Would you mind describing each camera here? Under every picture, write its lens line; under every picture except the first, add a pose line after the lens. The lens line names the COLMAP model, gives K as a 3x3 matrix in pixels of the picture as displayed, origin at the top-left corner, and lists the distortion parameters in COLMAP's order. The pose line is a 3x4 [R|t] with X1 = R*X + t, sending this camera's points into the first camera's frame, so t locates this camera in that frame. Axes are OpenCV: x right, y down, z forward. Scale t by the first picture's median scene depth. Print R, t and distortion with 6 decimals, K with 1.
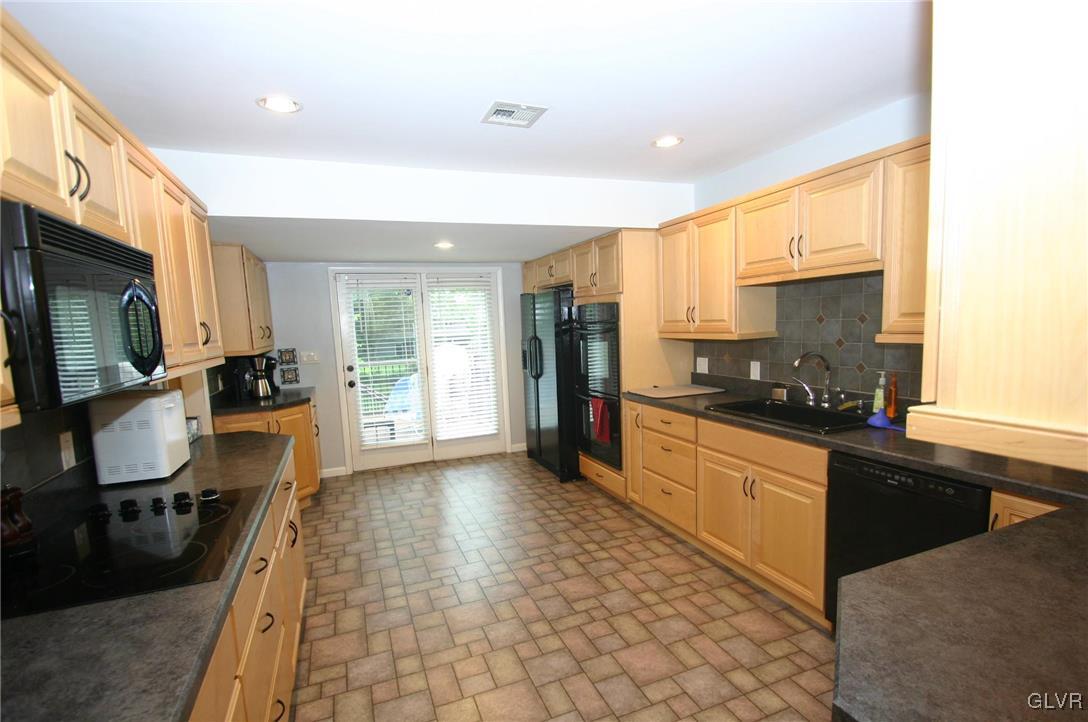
lens RADIAL K [[551.0, 0, 545.3], [0, 551.0, 374.7], [0, 0, 1]] dist [0.048504, -0.000040]
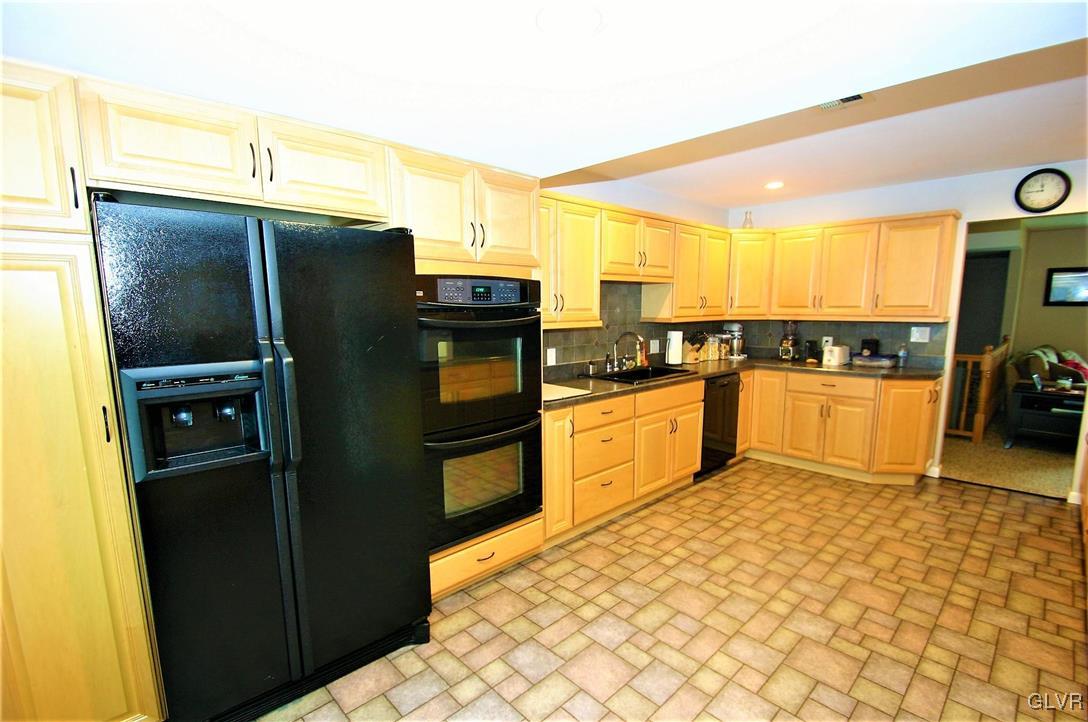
lens RADIAL K [[493.7, 0, 548.6], [0, 493.7, 386.3], [0, 0, 1]] dist [-0.018292, -0.000747]
pose [[-0.393127, -0.108257, 0.913089, -0.560609], [0.107647, 0.980797, 0.162631, -0.119726], [-0.913161, 0.162226, -0.373924, 1.506186]]
